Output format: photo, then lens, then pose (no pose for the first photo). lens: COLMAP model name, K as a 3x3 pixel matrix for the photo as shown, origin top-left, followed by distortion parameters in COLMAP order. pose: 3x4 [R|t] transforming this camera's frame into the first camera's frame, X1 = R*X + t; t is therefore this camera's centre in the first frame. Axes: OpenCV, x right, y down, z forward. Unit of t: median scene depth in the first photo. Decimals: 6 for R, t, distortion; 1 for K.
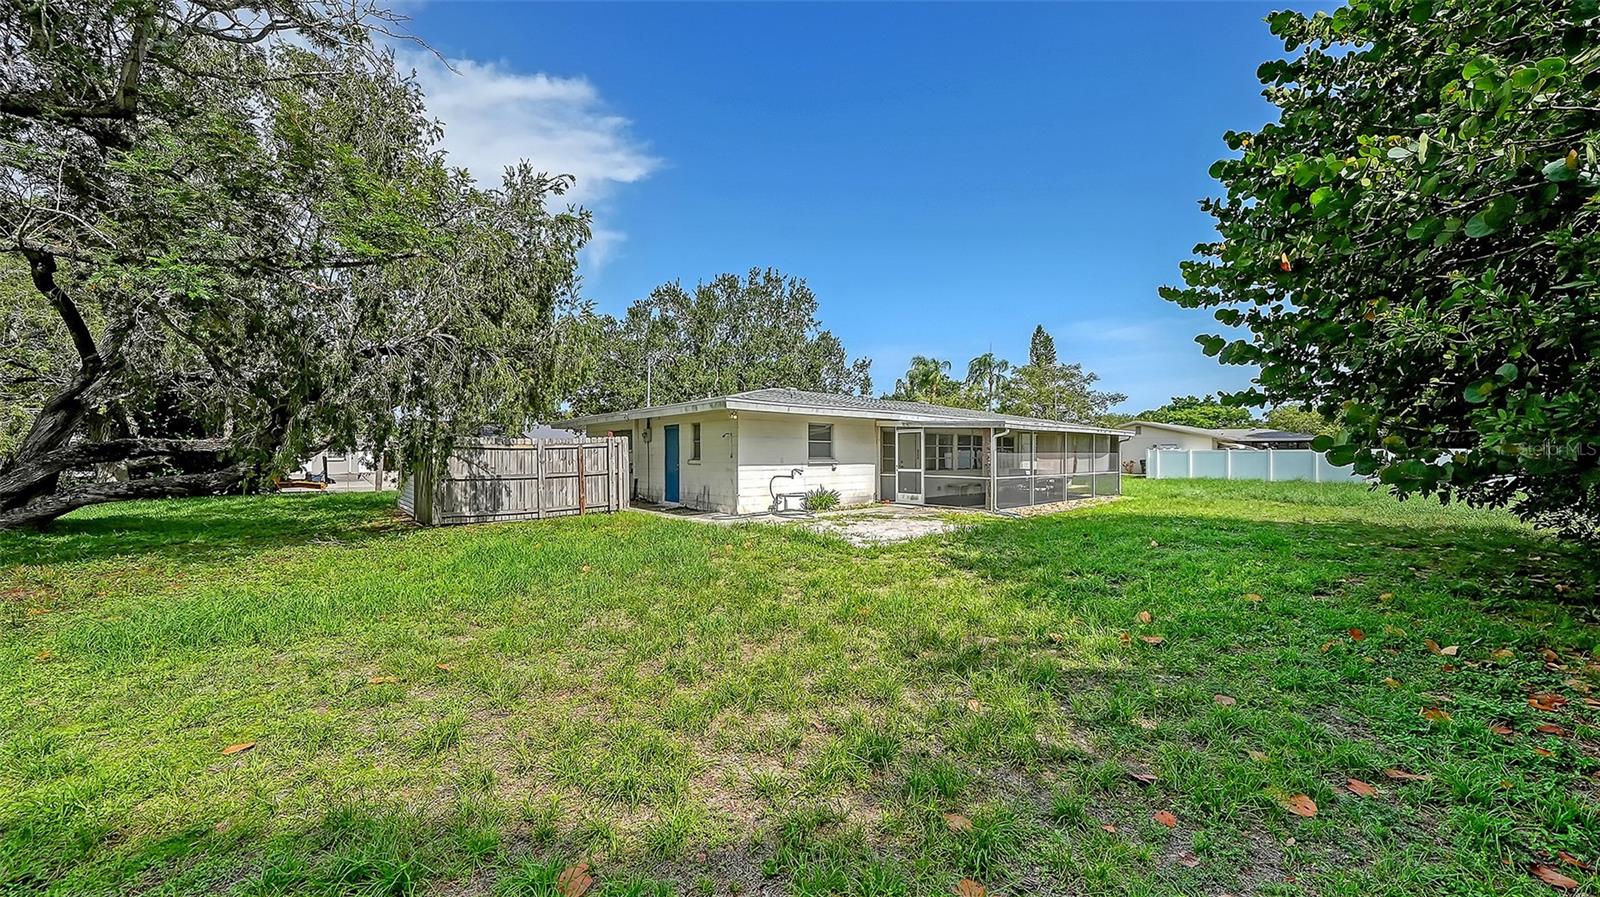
lens RADIAL K [[557.0, 0, 804.4], [0, 557.0, 457.3], [0, 0, 1]] dist [-0.005849, -0.000034]
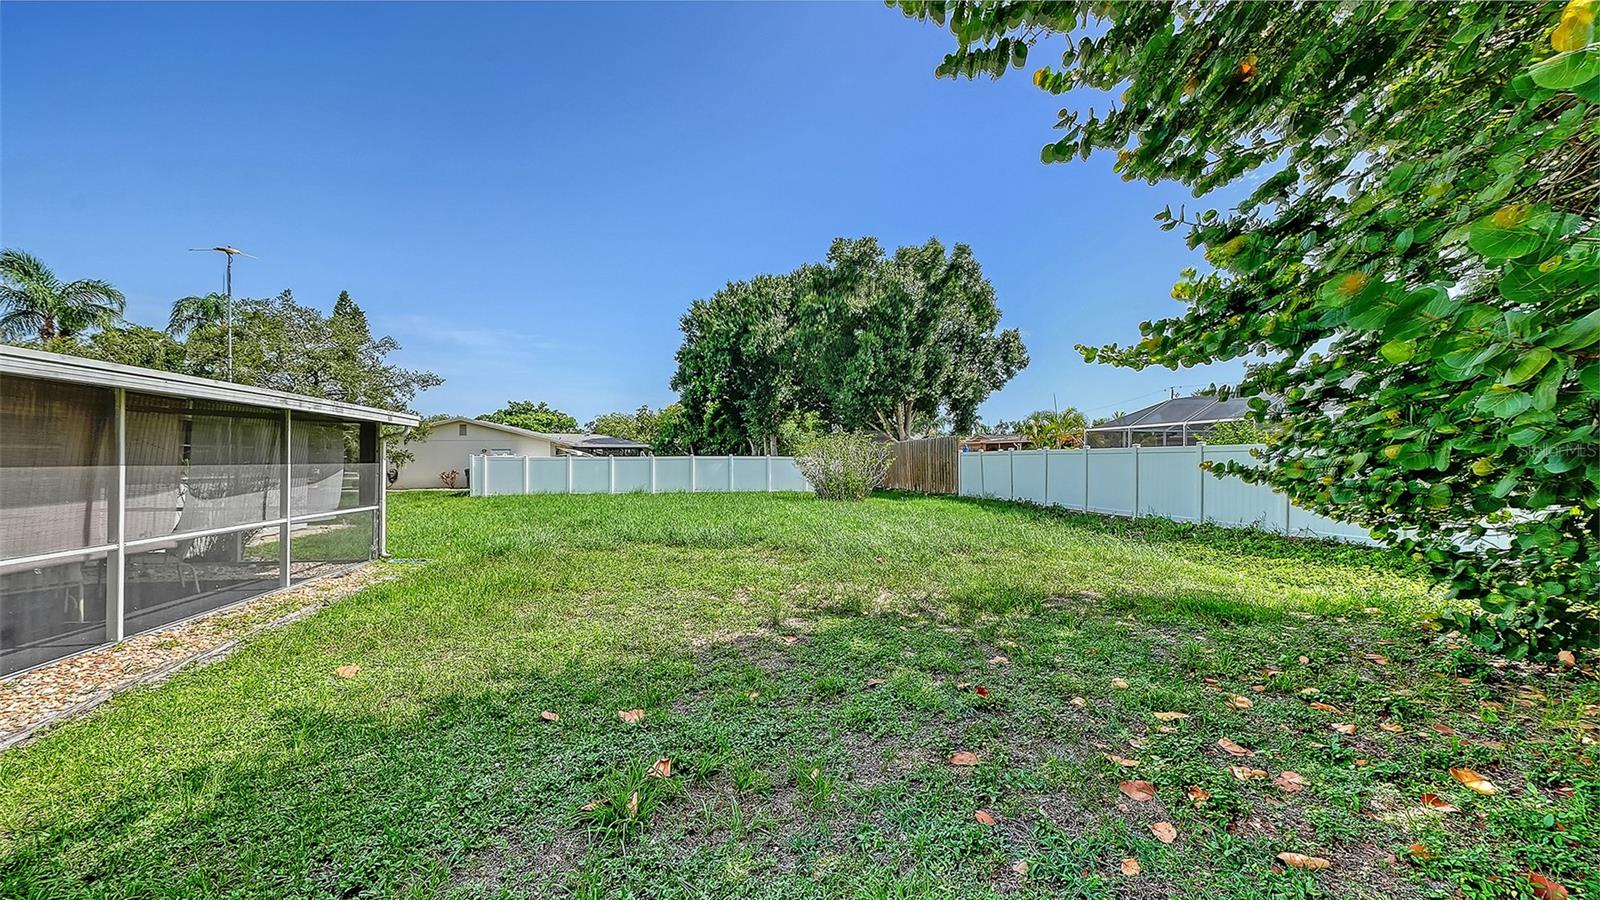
lens RADIAL K [[557.0, 0, 804.4], [0, 557.0, 458.8], [0, 0, 1]] dist [-0.005849, -0.000034]
pose [[0.478809, 0.000032, 0.877919, 0.167189], [0.005771, 0.999978, -0.003184, -0.004657], [-0.877900, 0.006591, 0.478799, 0.243319]]
